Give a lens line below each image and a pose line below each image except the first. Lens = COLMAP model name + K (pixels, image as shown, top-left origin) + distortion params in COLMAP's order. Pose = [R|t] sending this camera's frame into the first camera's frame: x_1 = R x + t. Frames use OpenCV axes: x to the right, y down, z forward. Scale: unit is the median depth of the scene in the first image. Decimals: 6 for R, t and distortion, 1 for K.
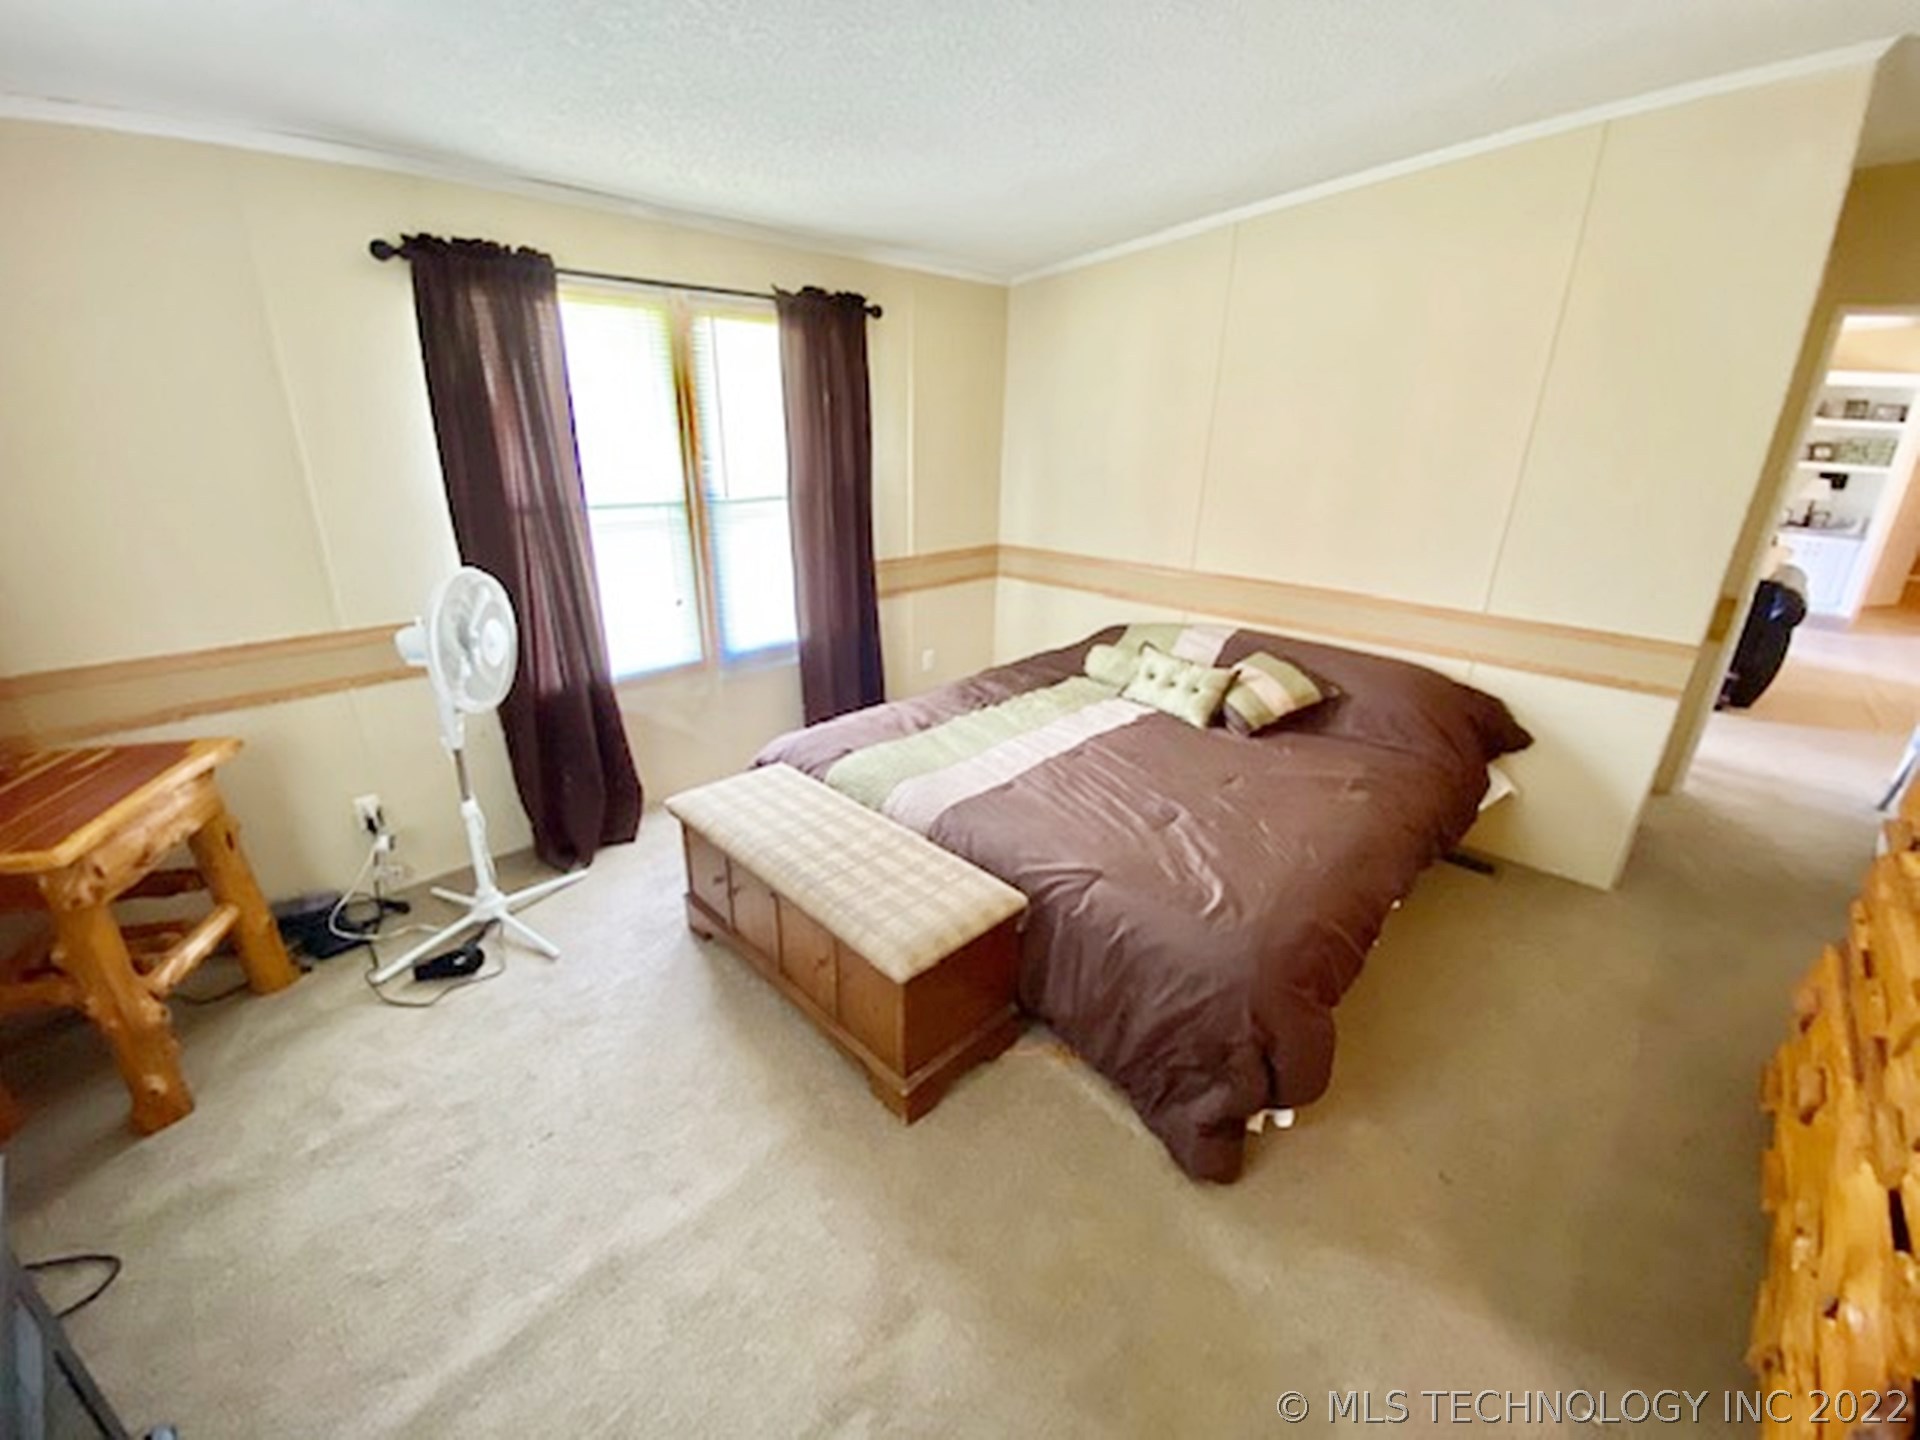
lens RADIAL K [[773.5, 0, 953.4], [0, 773.5, 714.6], [0, 0, 1]] dist [0.025998, -0.023829]
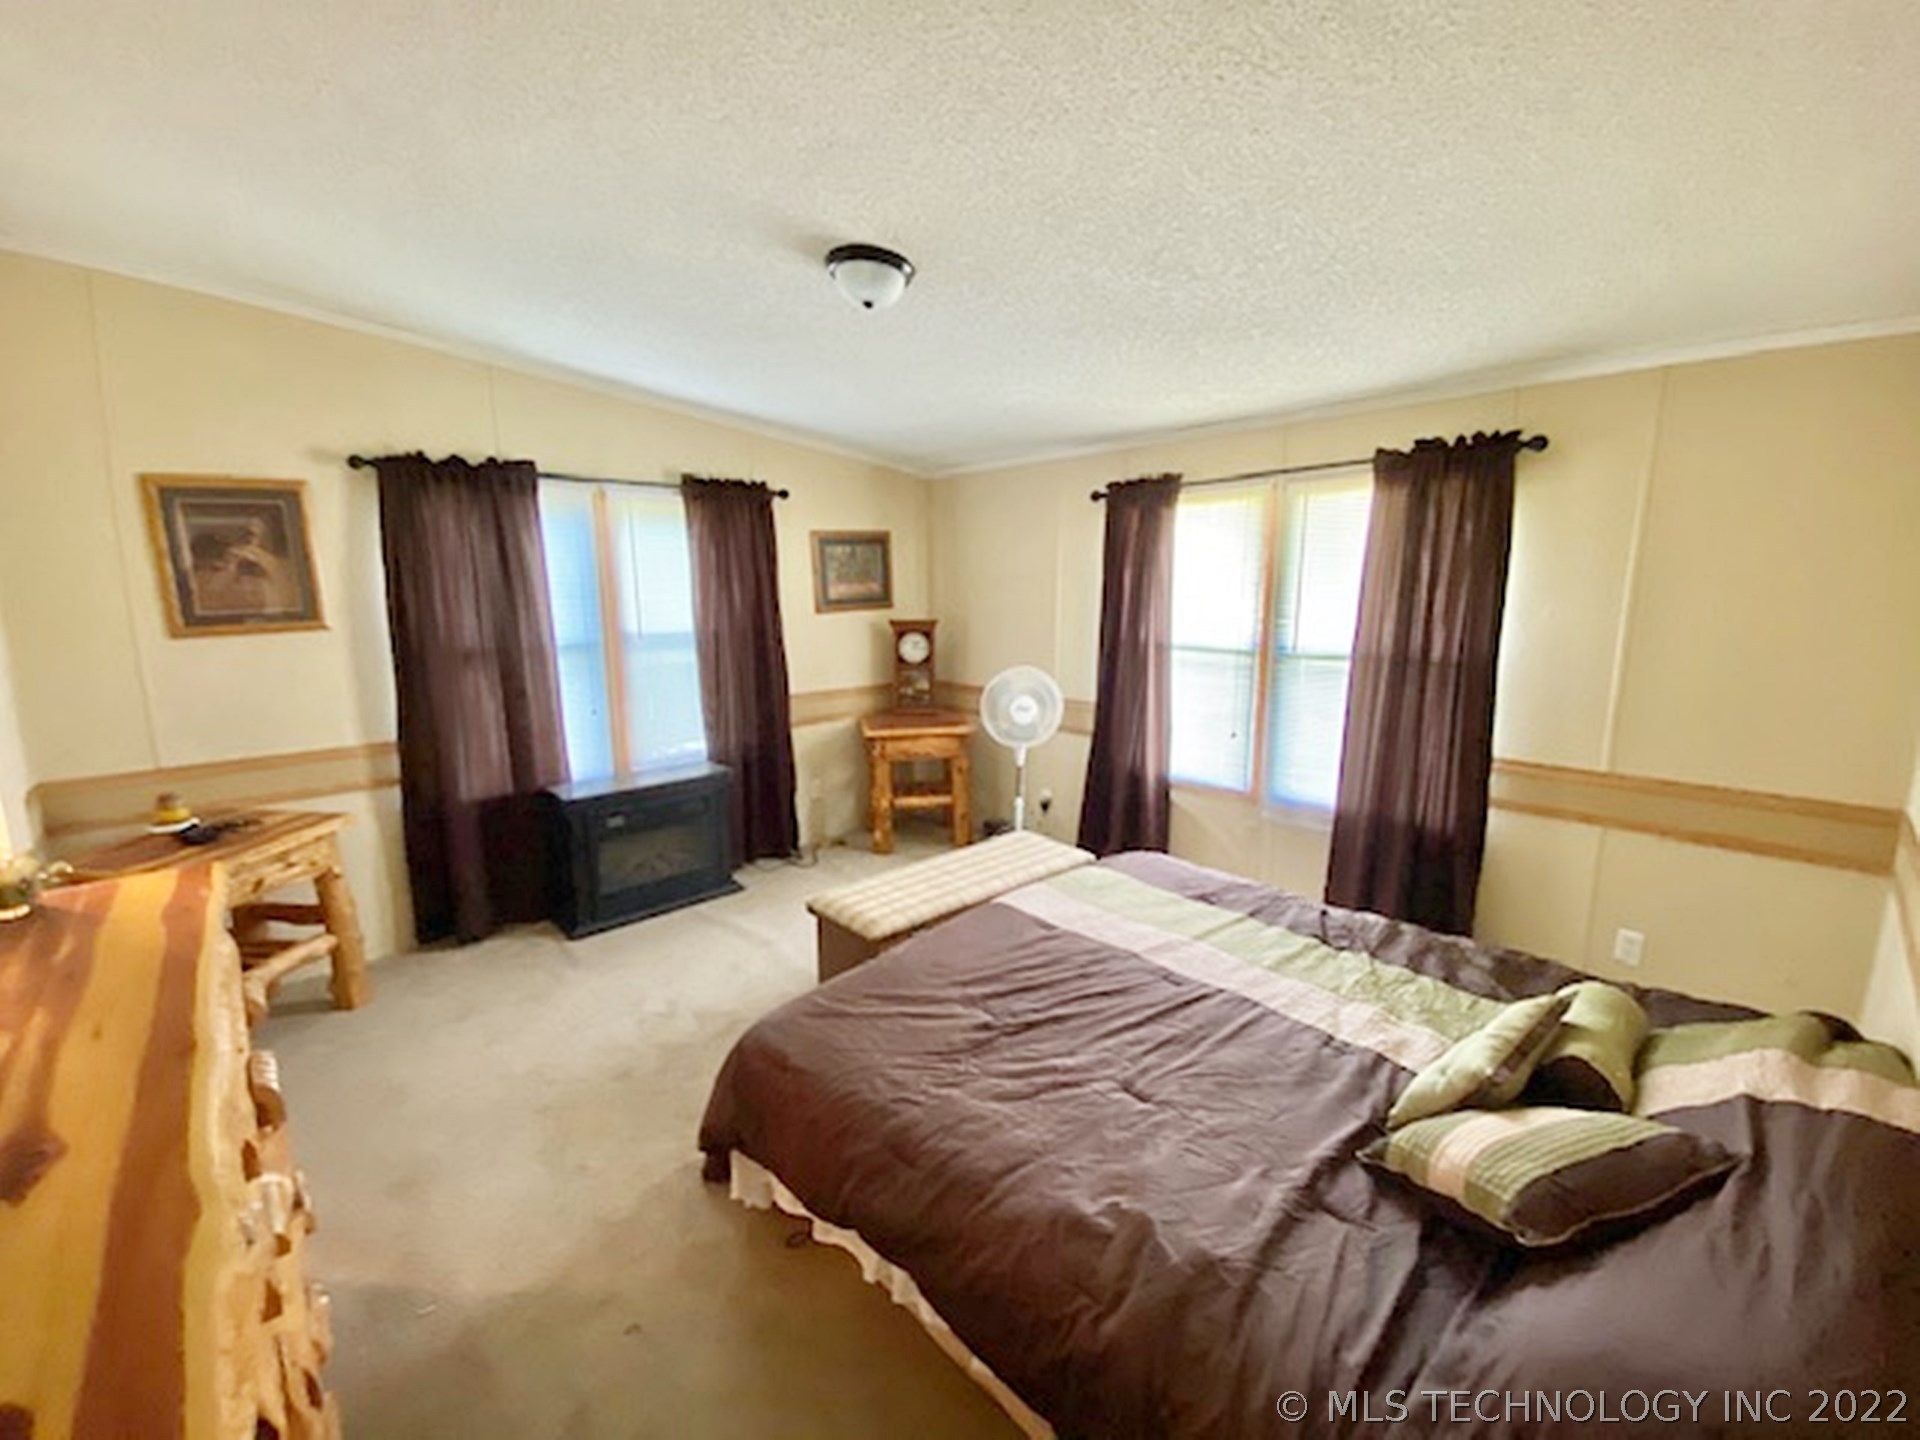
lens RADIAL K [[773.5, 0, 953.4], [0, 773.5, 714.6], [0, 0, 1]] dist [0.025998, -0.023829]
pose [[-0.046813, 0.158541, -0.986242, 0.853942], [-0.339467, 0.926037, 0.164976, -0.239661], [0.939452, 0.342519, 0.010469, 0.643133]]
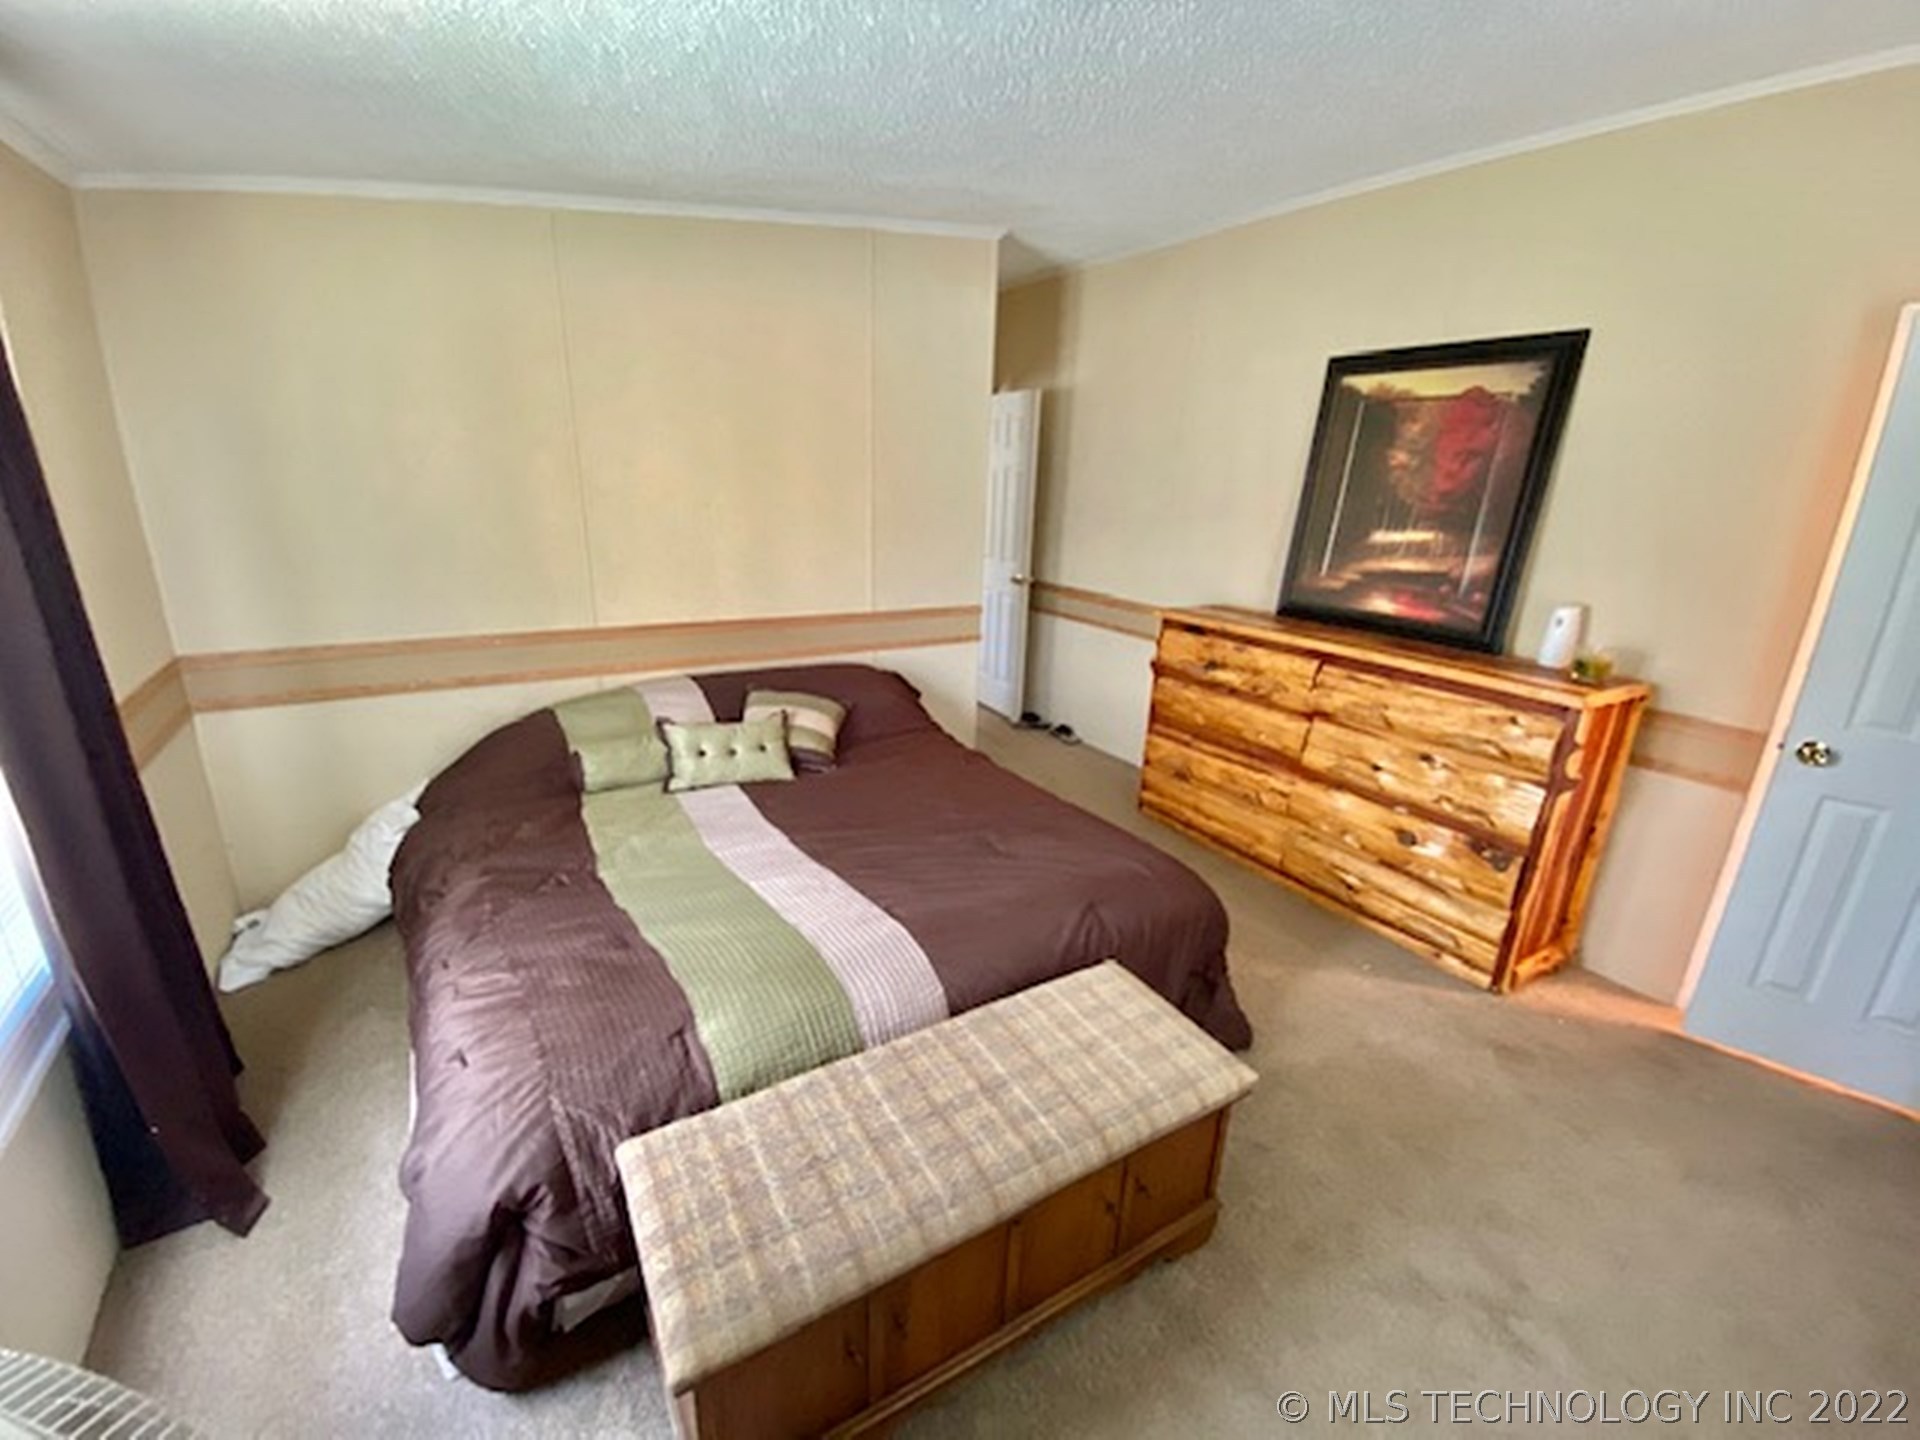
lens RADIAL K [[773.5, 0, 953.4], [0, 773.5, 714.6], [0, 0, 1]] dist [0.025998, -0.023829]
pose [[0.213656, -0.292441, 0.932110, -0.492707], [0.297746, 0.928240, 0.222978, -0.209397], [-0.930429, 0.229891, 0.285397, 0.545416]]
